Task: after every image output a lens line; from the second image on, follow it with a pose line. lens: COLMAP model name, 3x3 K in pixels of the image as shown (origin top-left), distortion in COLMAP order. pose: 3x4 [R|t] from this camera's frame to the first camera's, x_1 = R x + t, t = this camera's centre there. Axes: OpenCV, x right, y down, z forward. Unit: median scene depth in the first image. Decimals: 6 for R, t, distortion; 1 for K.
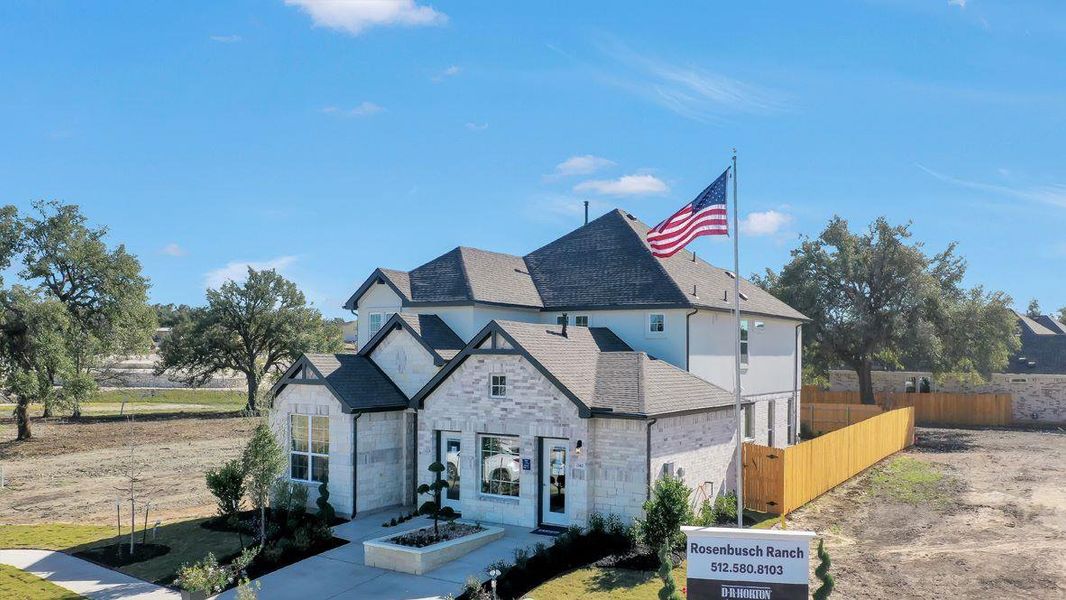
lens RADIAL K [[863.5, 0, 532.2], [0, 863.5, 362.4], [0, 0, 1]] dist [0.000854, 0.000944]
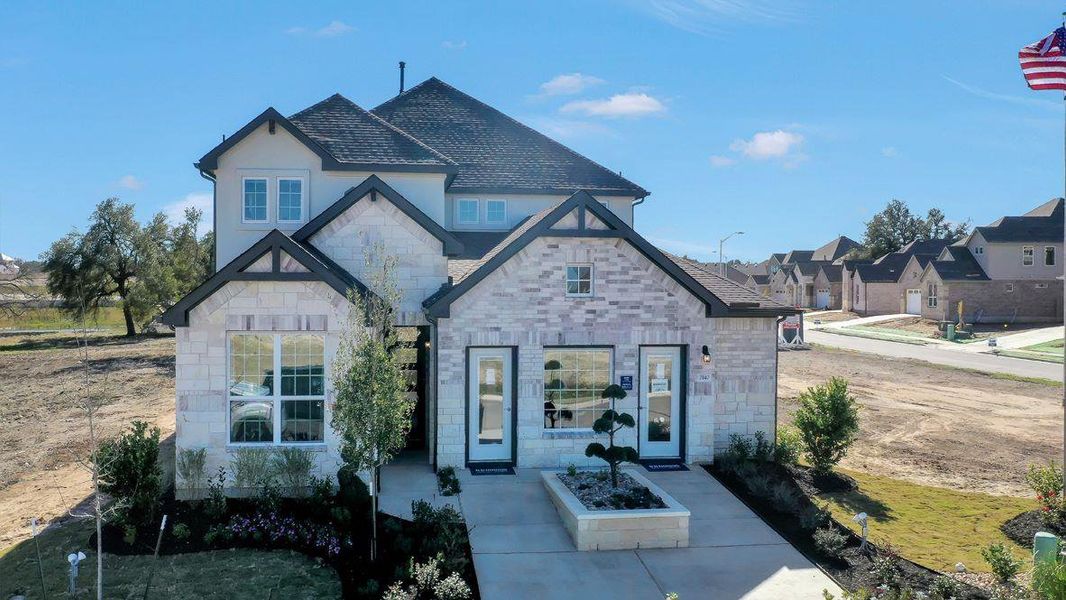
lens RADIAL K [[877.4, 0, 481.3], [0, 877.4, 299.9], [0, 0, 1]] dist [-0.042648, -0.000901]
pose [[0.773647, -0.012776, 0.633488, -0.581922], [0.007284, 0.999910, 0.011271, 0.035358], [-0.633575, -0.004106, 0.773670, 0.481351]]
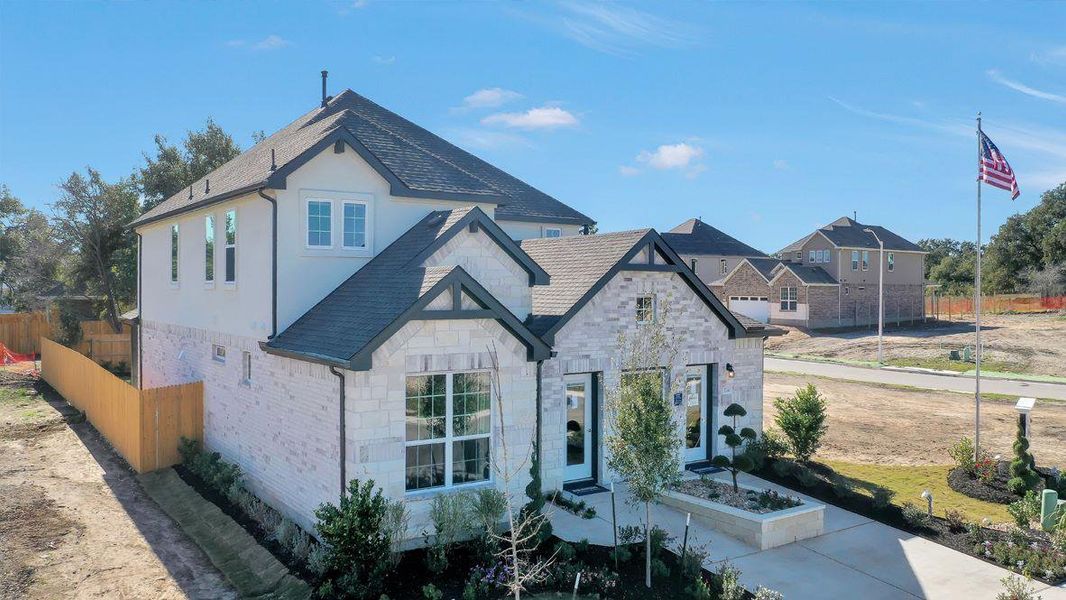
lens RADIAL K [[865.0, 0, 533.0], [0, 865.0, 300.0], [0, 0, 1]] dist [-0.038164, -0.000969]
pose [[0.381131, -0.019866, 0.924307, -0.842284], [0.006723, 0.999802, 0.018716, 0.002315], [-0.924496, -0.000919, 0.381189, 0.795226]]
